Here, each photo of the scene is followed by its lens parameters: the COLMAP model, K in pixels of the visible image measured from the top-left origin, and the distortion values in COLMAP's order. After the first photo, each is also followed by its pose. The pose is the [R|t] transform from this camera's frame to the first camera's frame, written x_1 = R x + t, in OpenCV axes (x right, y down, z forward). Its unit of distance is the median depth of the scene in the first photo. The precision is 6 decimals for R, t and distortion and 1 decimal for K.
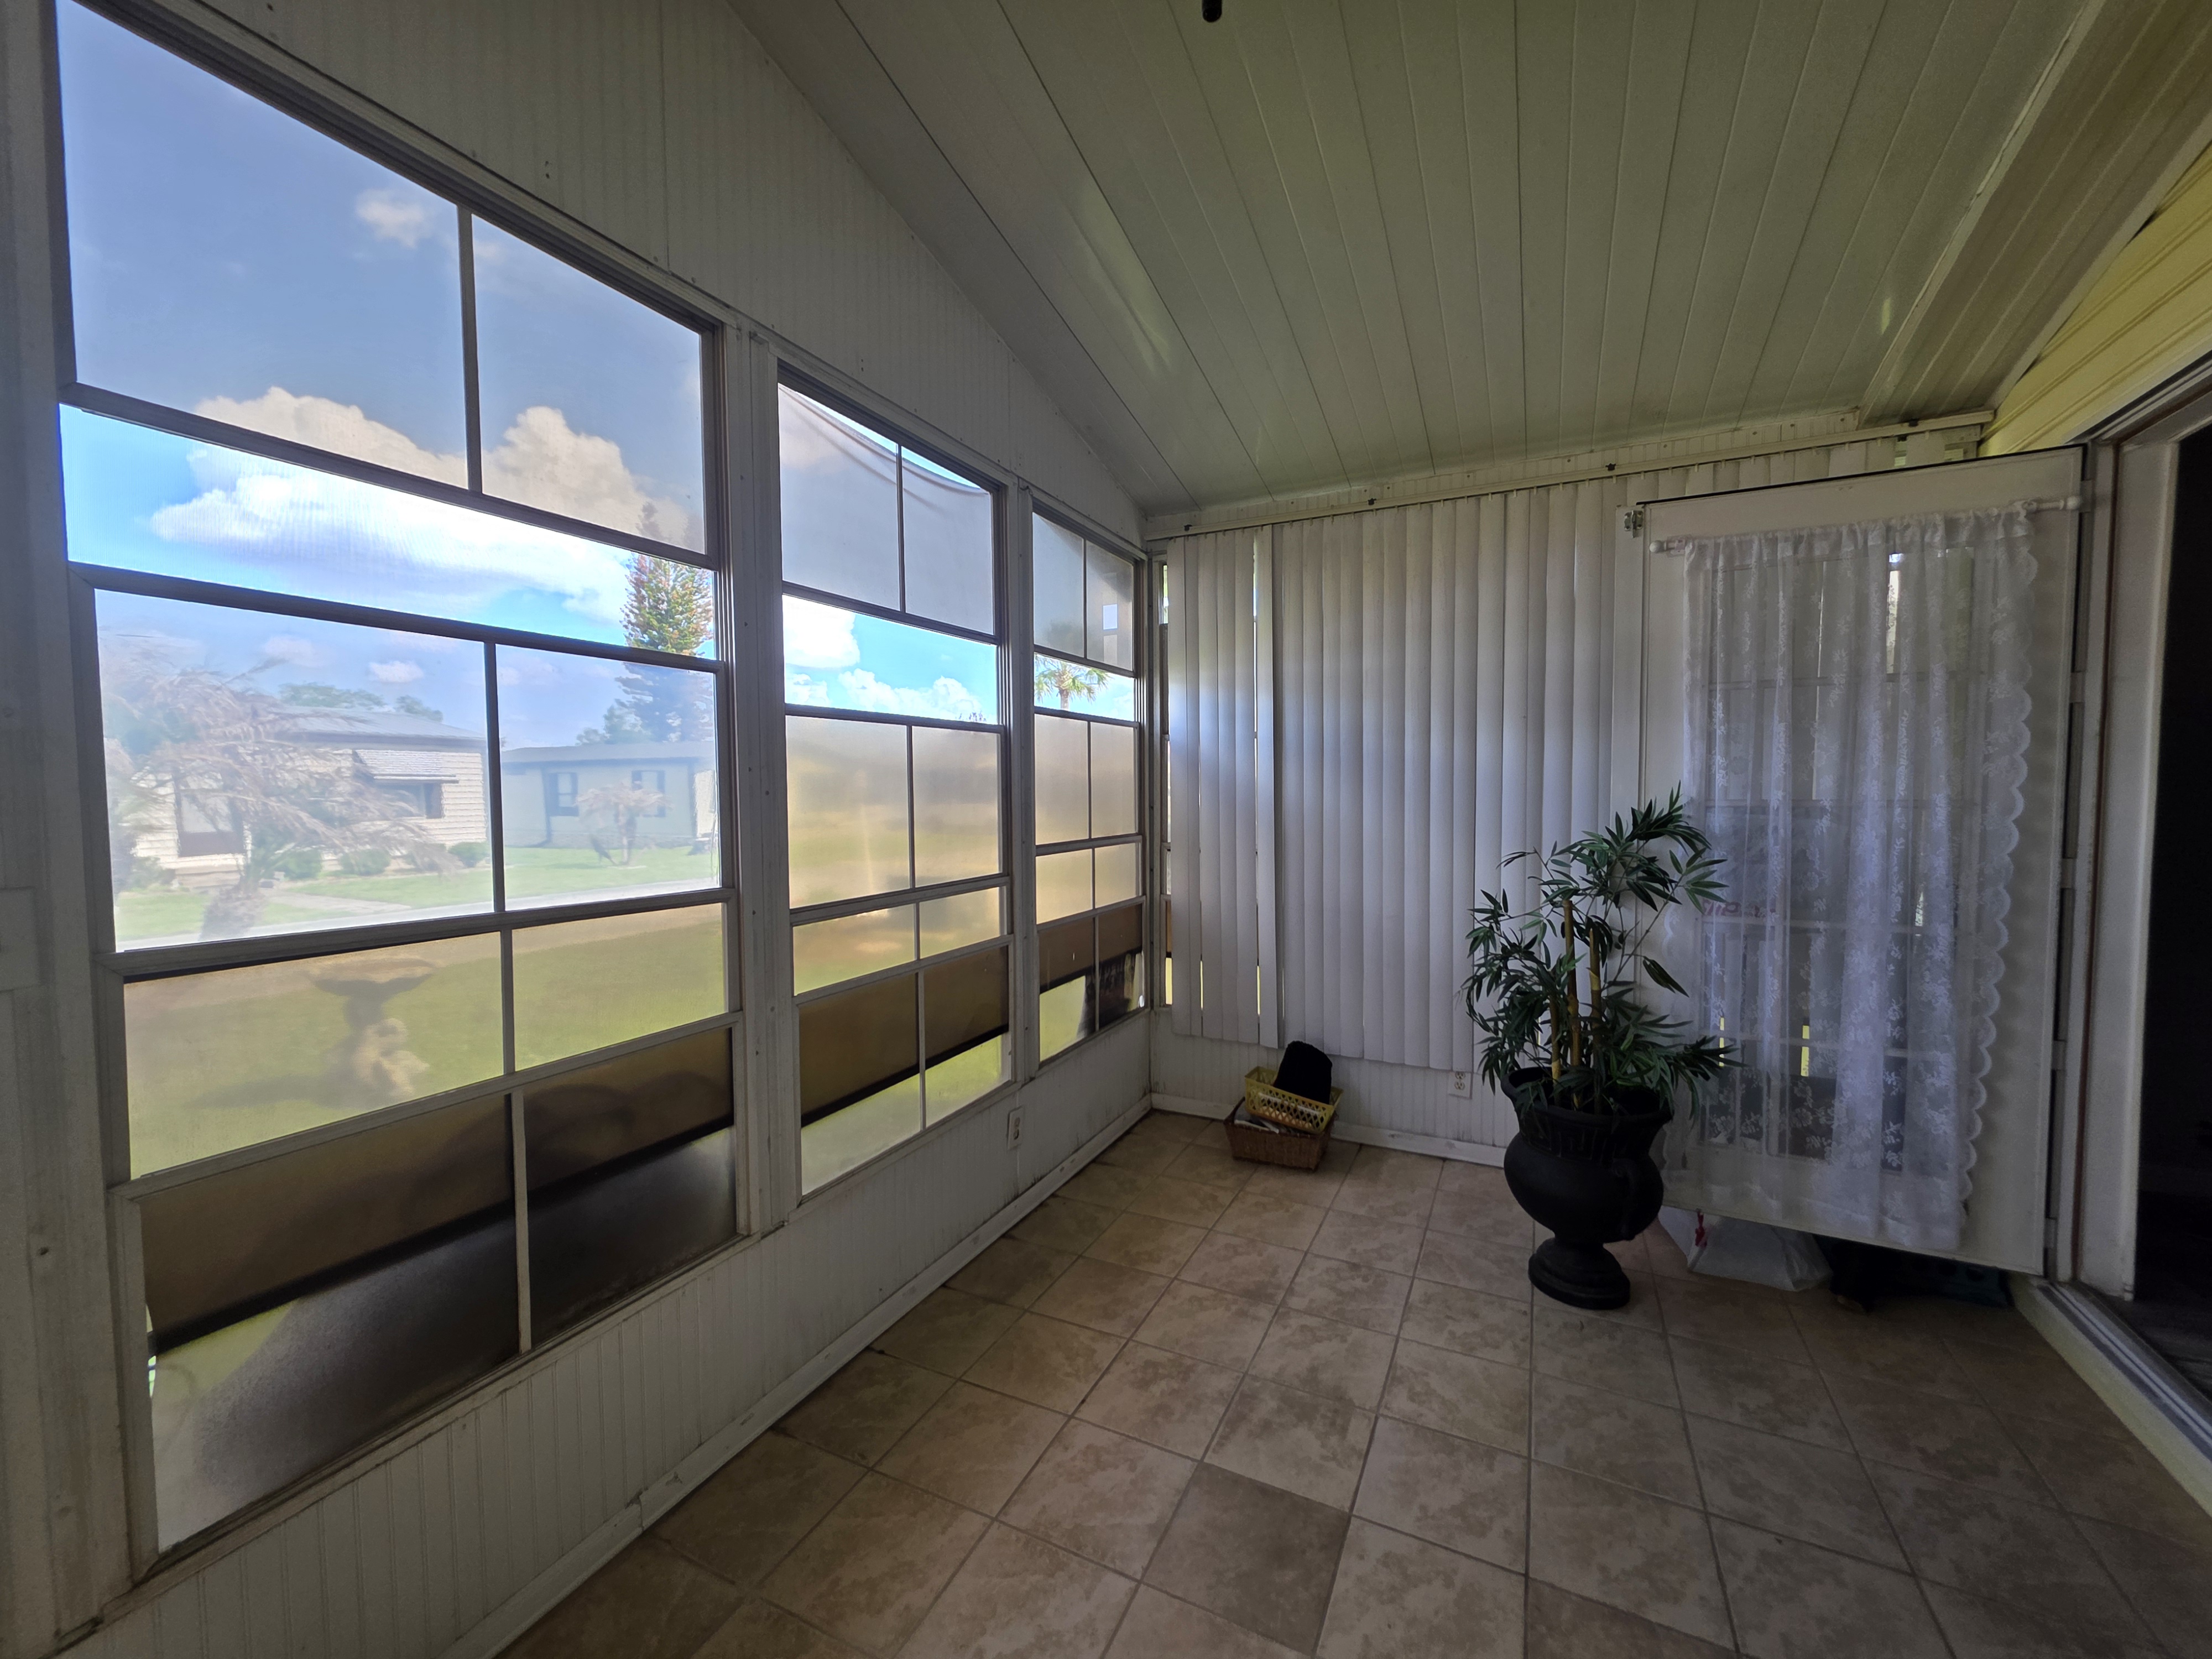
lens RADIAL K [[878.9, 0, 1113.1], [0, 878.9, 823.3], [0, 0, 1]] dist [0.003442, 0.000221]
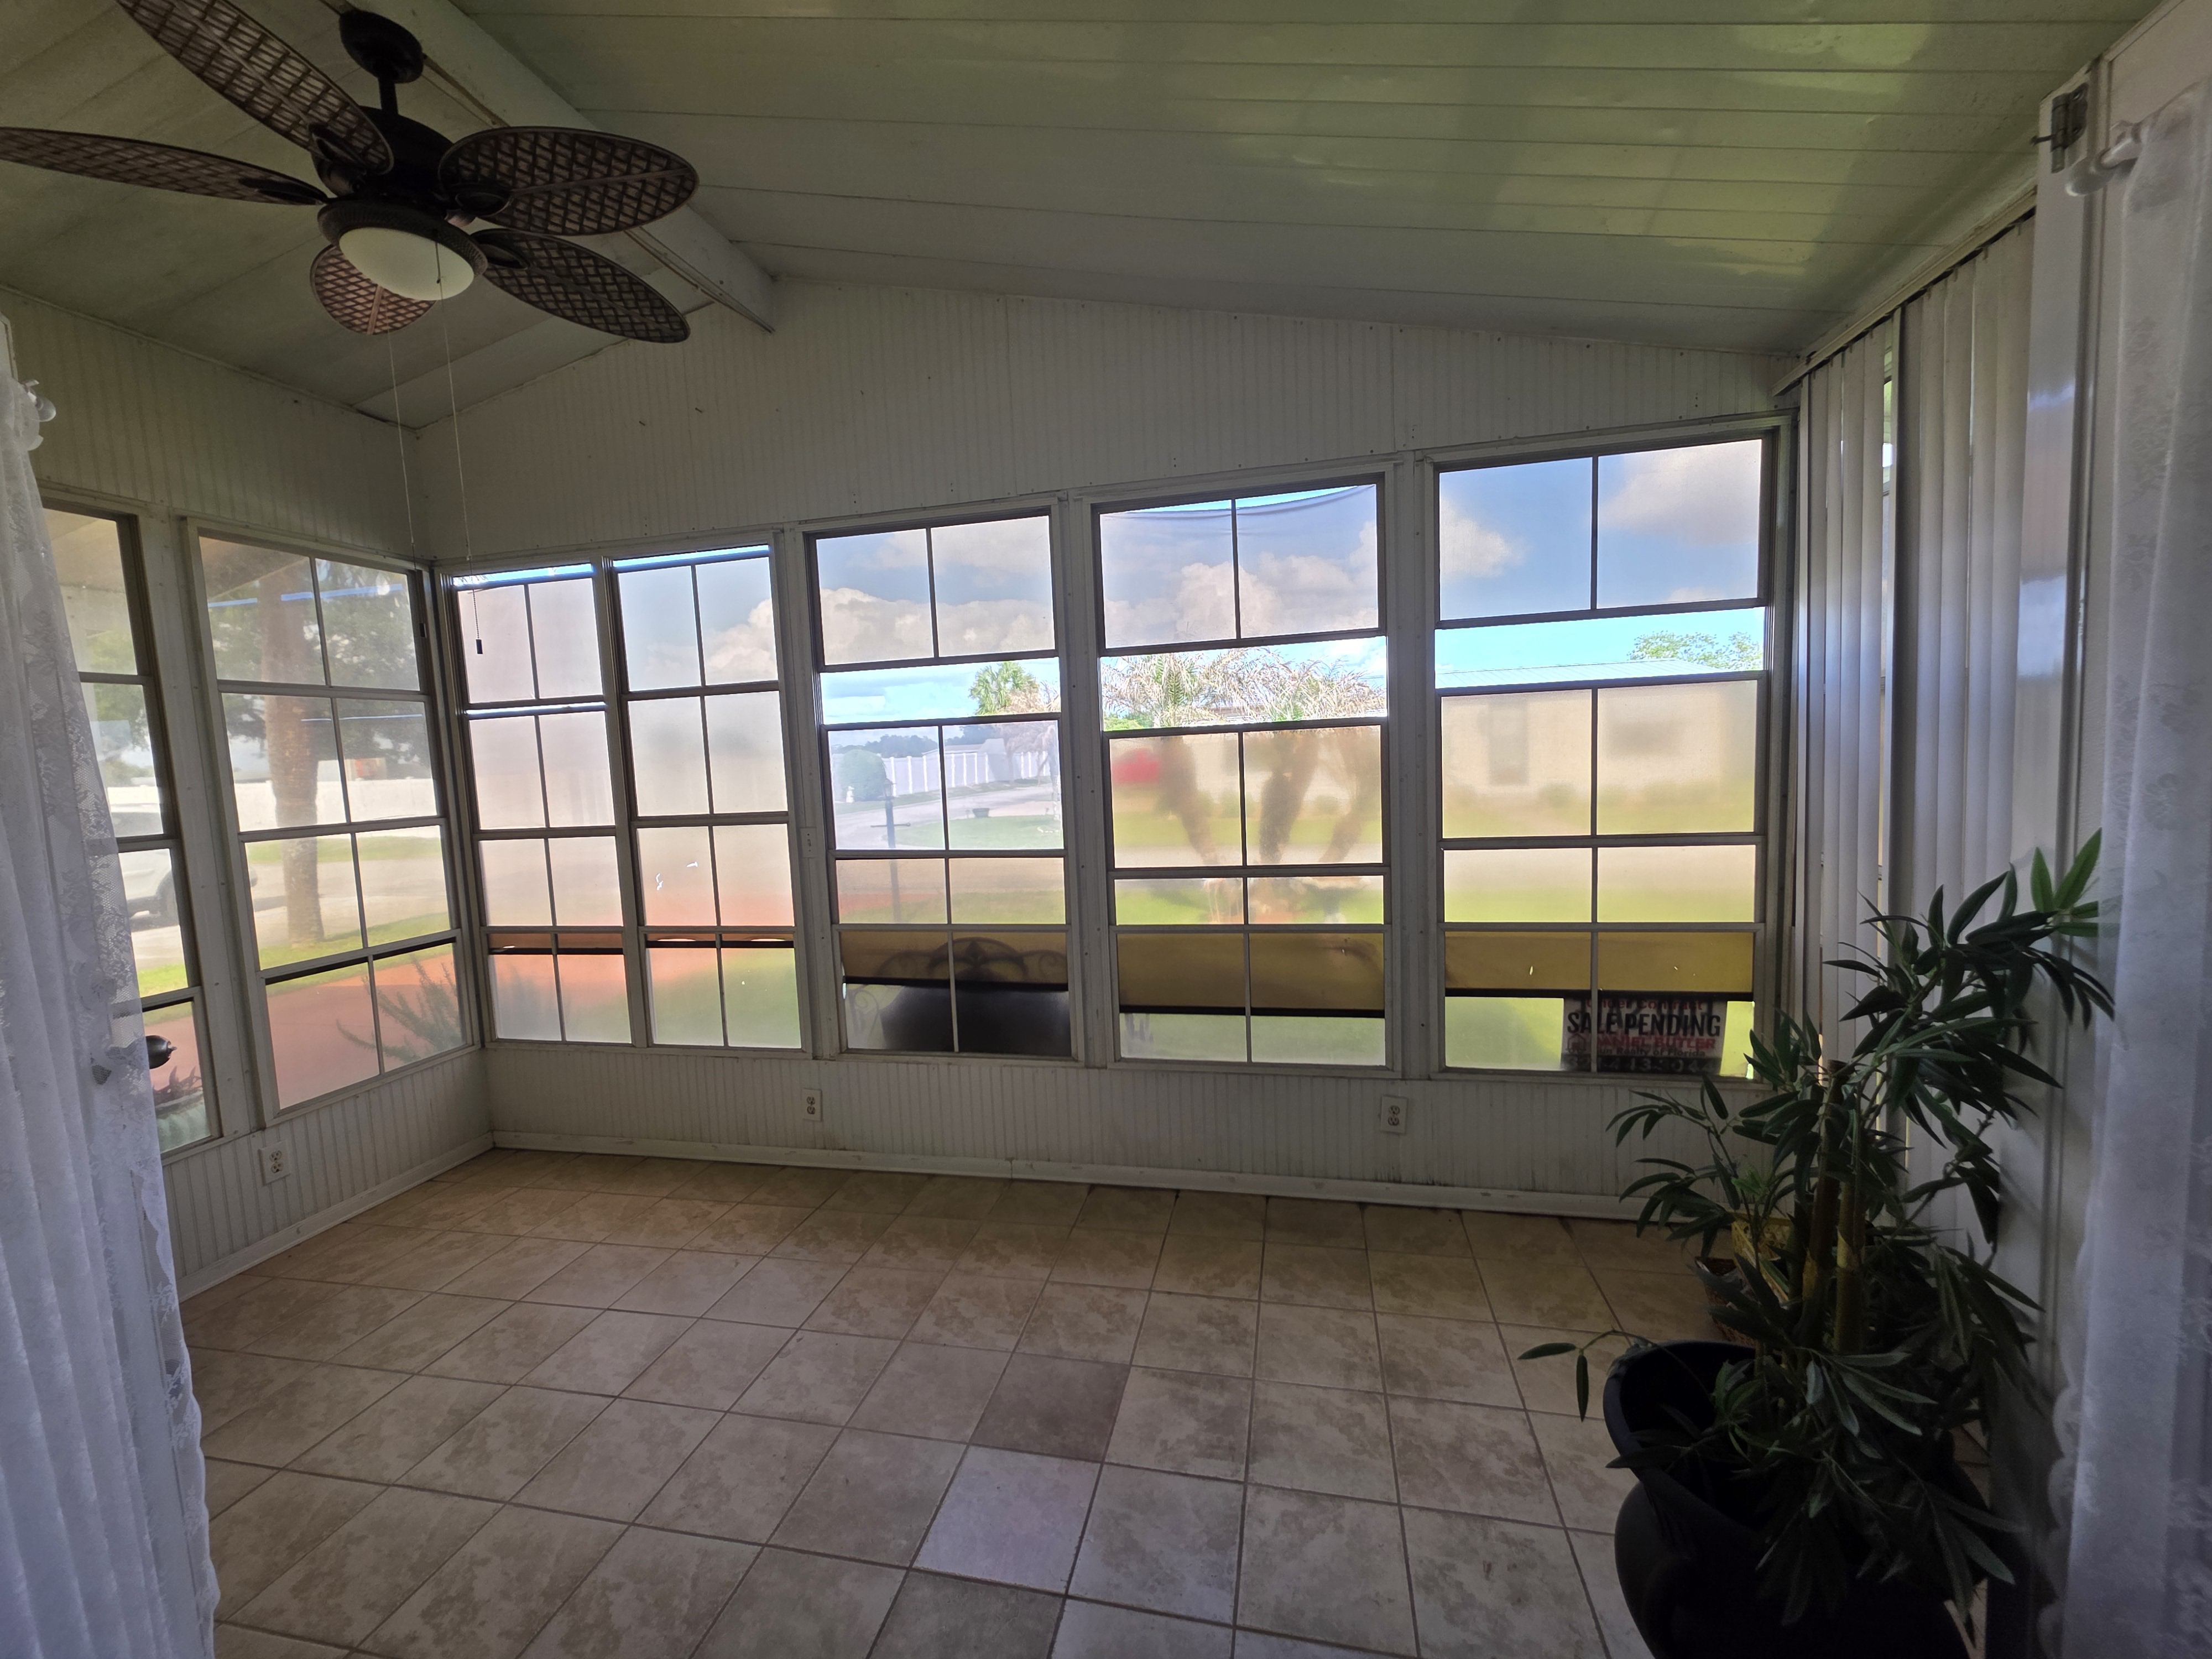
lens RADIAL K [[878.1, 0, 1111.2], [0, 878.1, 829.3], [0, 0, 1]] dist [0.004394, -0.000154]
pose [[0.241218, 0.085312, -0.966714, 1.027976], [0.000086, 0.996127, 0.087929, -0.095531], [0.970471, -0.021294, 0.240276, 0.603608]]
